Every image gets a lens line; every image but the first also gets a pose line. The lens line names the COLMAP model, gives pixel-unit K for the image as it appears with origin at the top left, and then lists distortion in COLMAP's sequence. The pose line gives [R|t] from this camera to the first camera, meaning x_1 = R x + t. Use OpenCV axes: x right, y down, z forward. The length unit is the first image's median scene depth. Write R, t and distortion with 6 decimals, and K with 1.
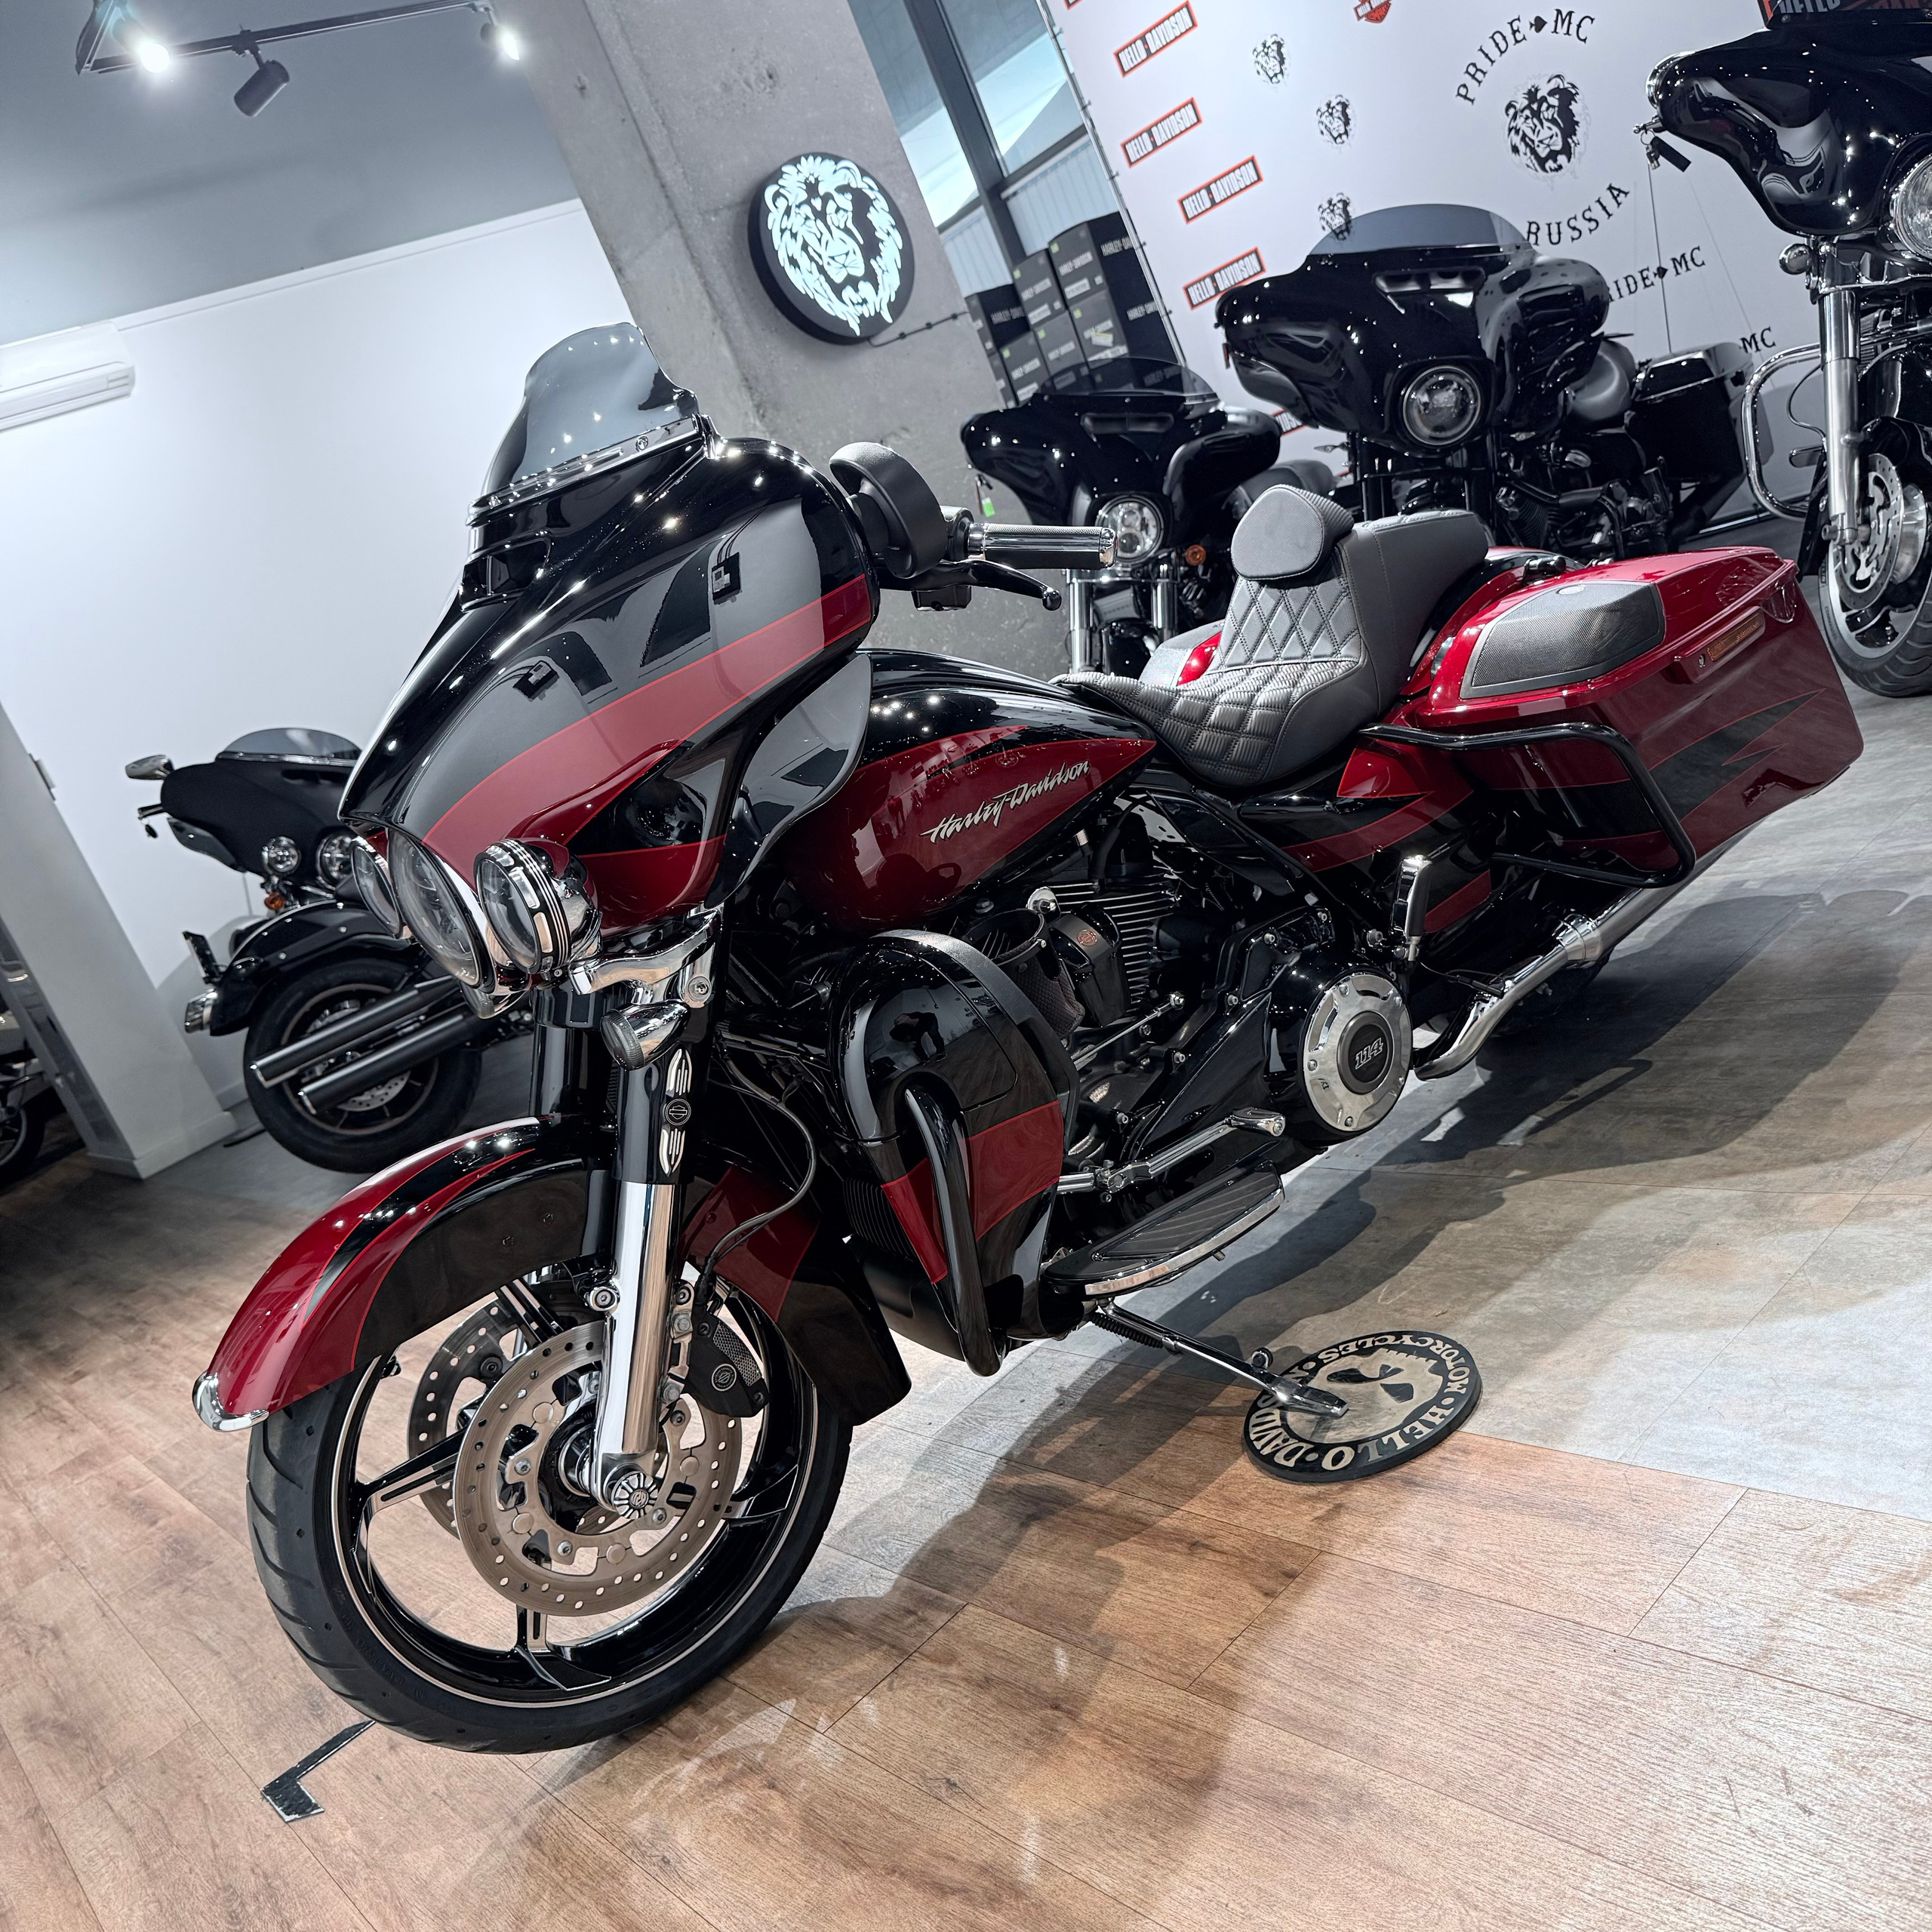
lens RADIAL K [[1850.1, 0, 1007.6], [0, 1850.1, 965.4], [0, 0, 1]] dist [0.115648, -0.232825]
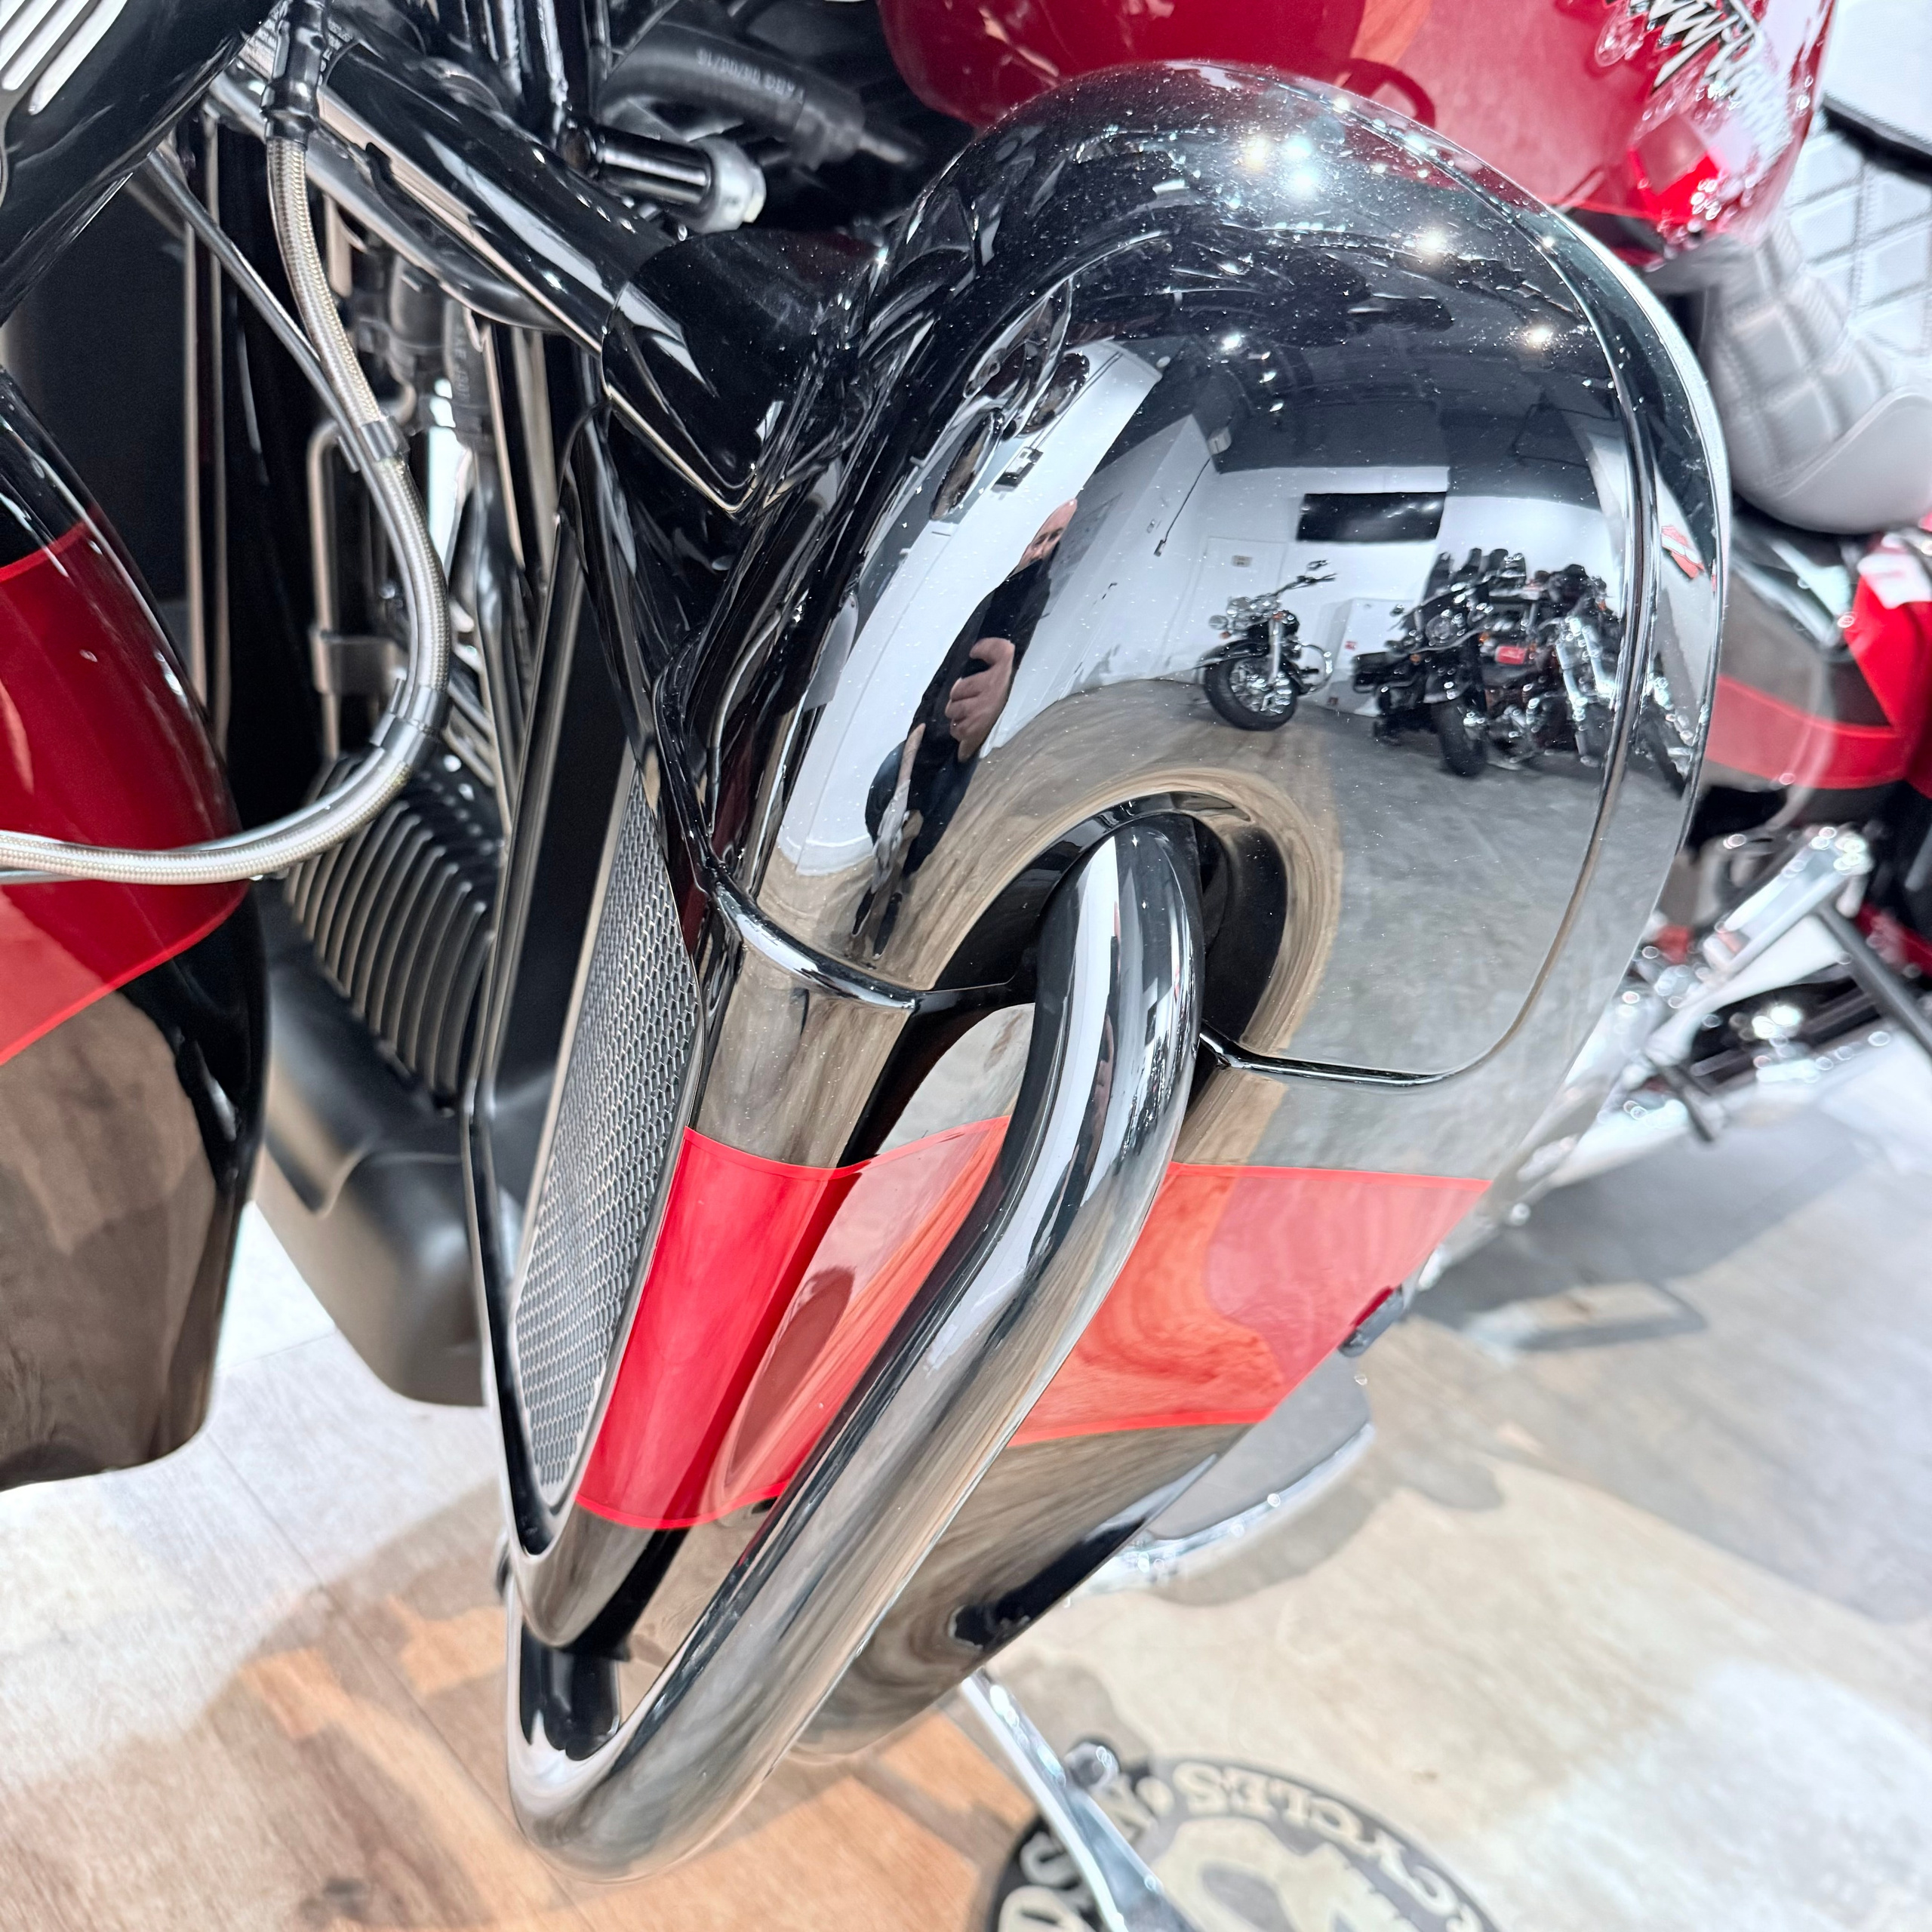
lens RADIAL K [[1842.3, 0, 978.8], [0, 1842.3, 968.4], [0, 0, 1]] dist [0.022421, -0.045535]
pose [[0.772441, 0.509767, 0.378777, -0.093764], [-0.575516, 0.814055, 0.078077, 0.050262], [-0.268544, -0.278302, 0.922189, 0.583627]]
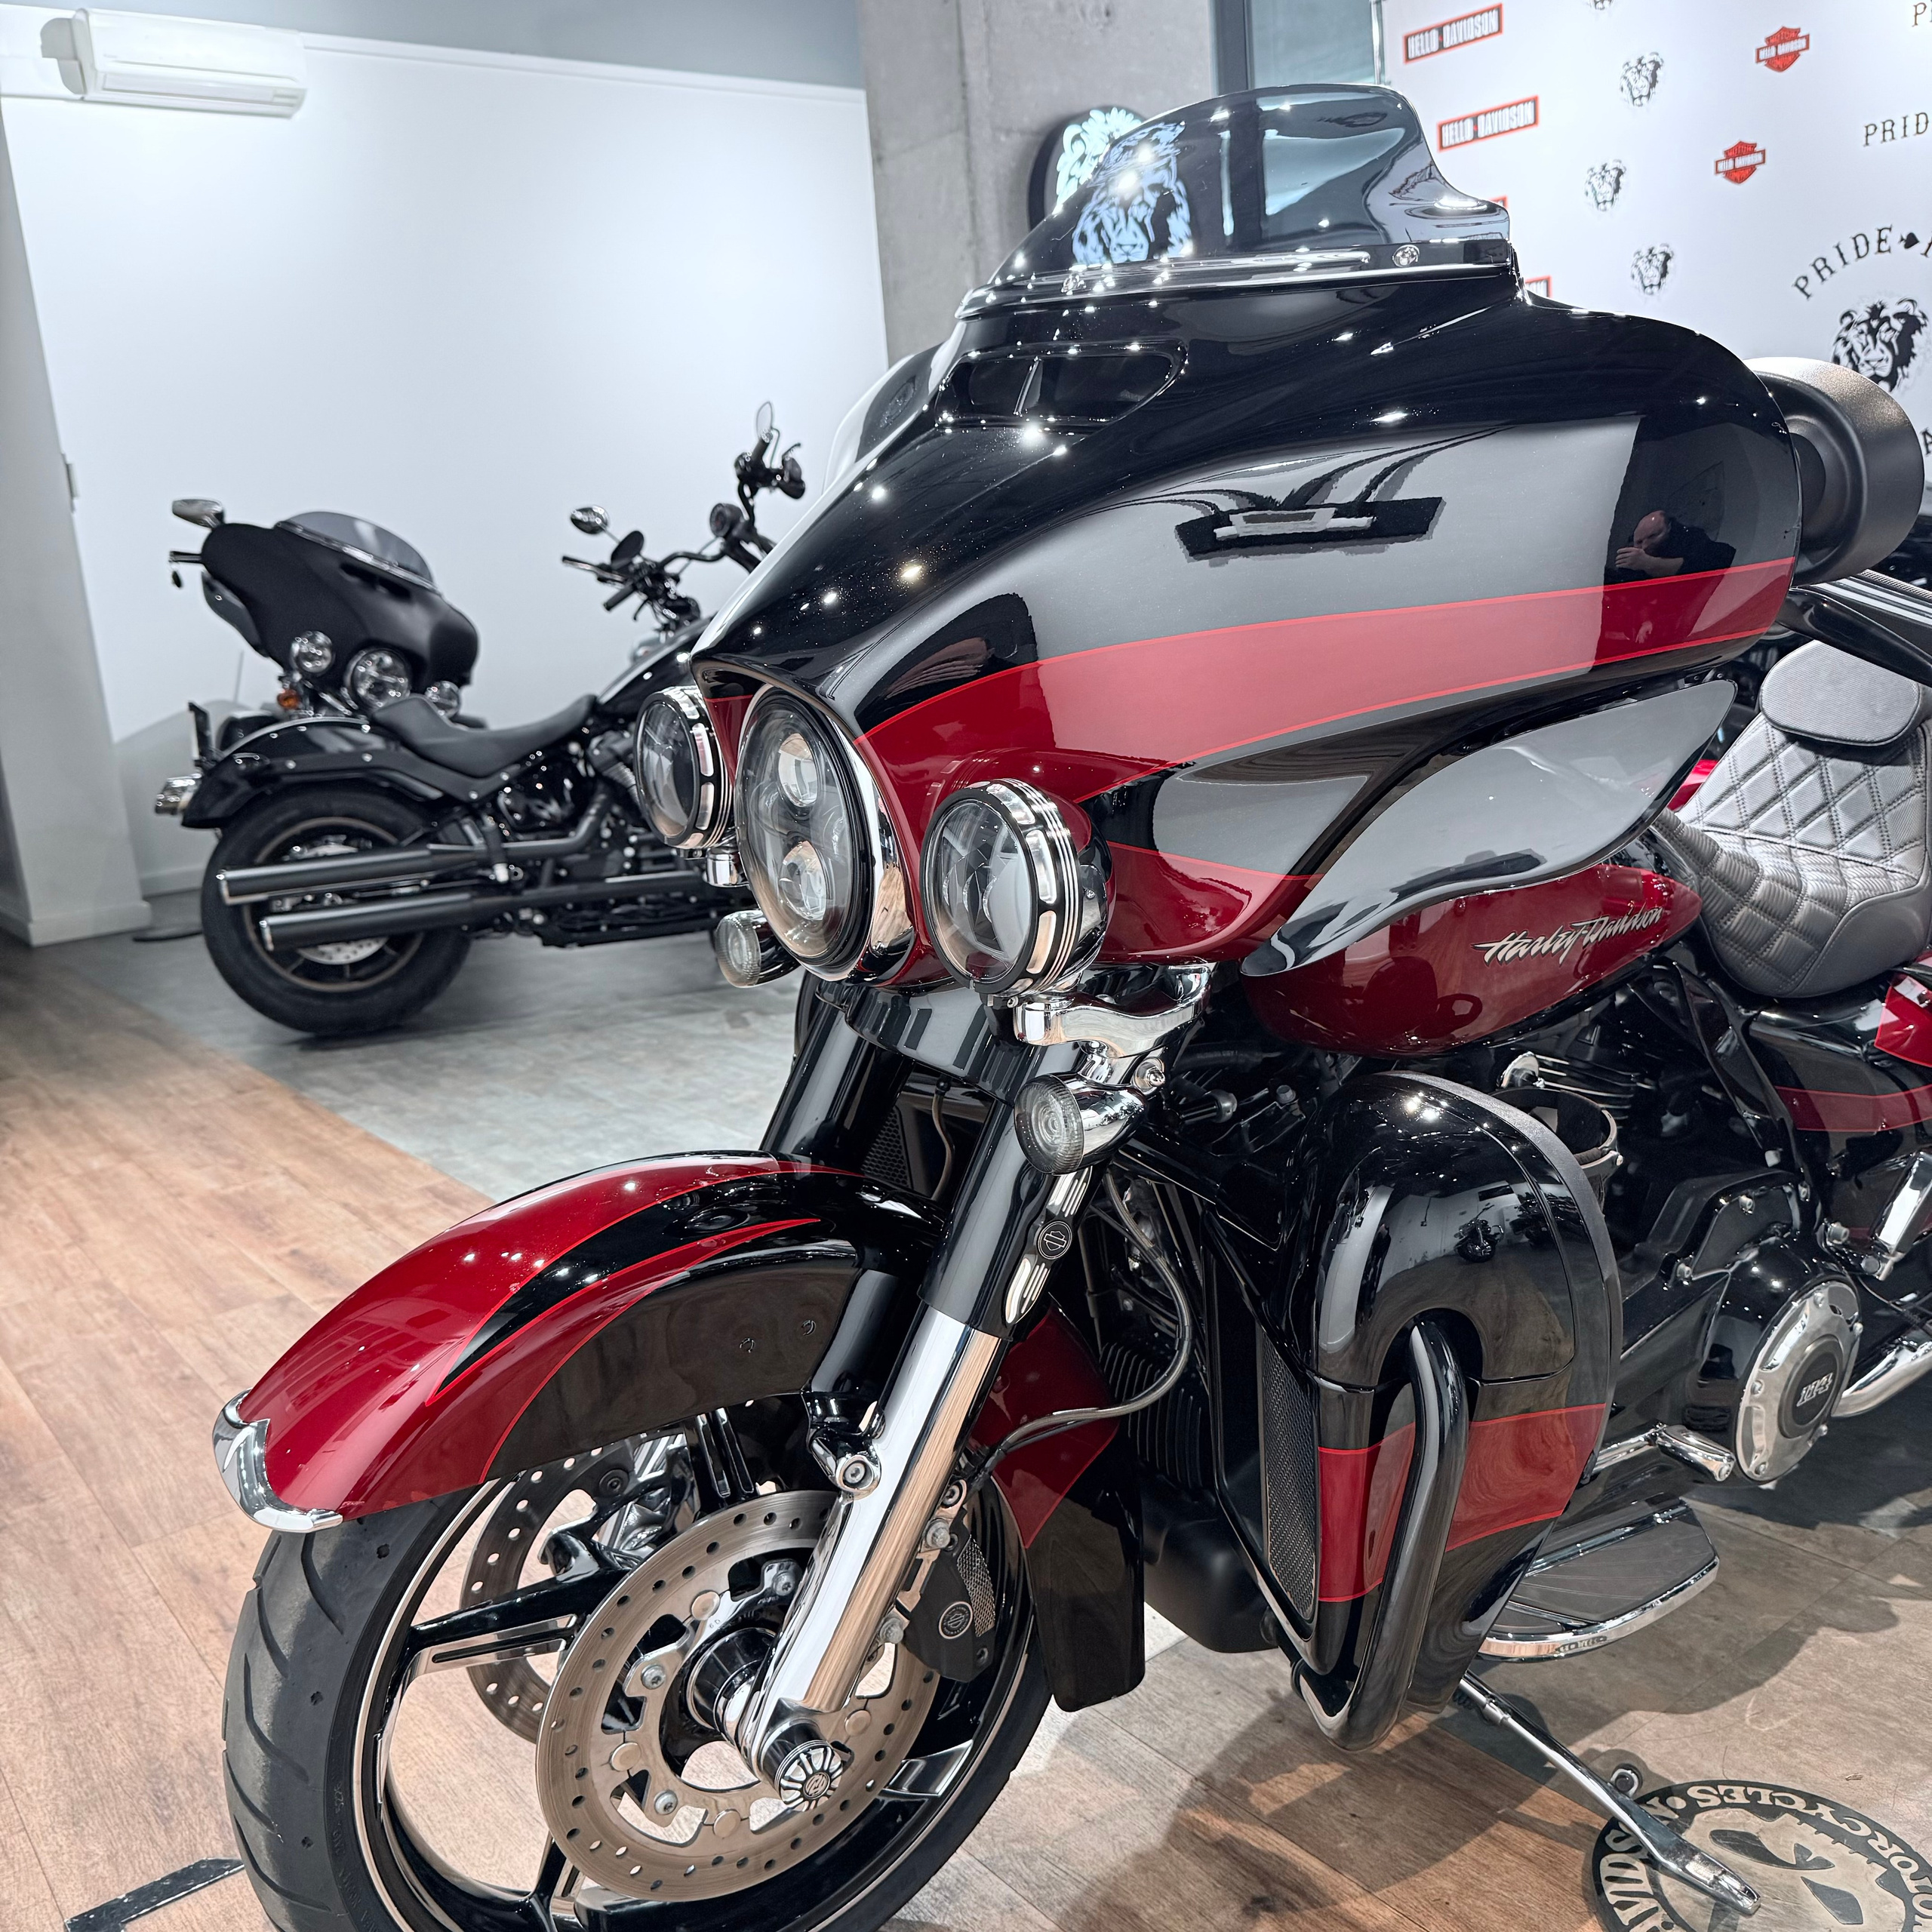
lens RADIAL K [[1842.3, 0, 978.8], [0, 1842.3, 968.4], [0, 0, 1]] dist [0.022421, -0.045535]
pose [[0.948553, 0.312529, 0.050728, -0.194373], [-0.311830, 0.949898, -0.021352, 0.006961], [-0.054860, 0.004435, 0.998484, 0.255525]]
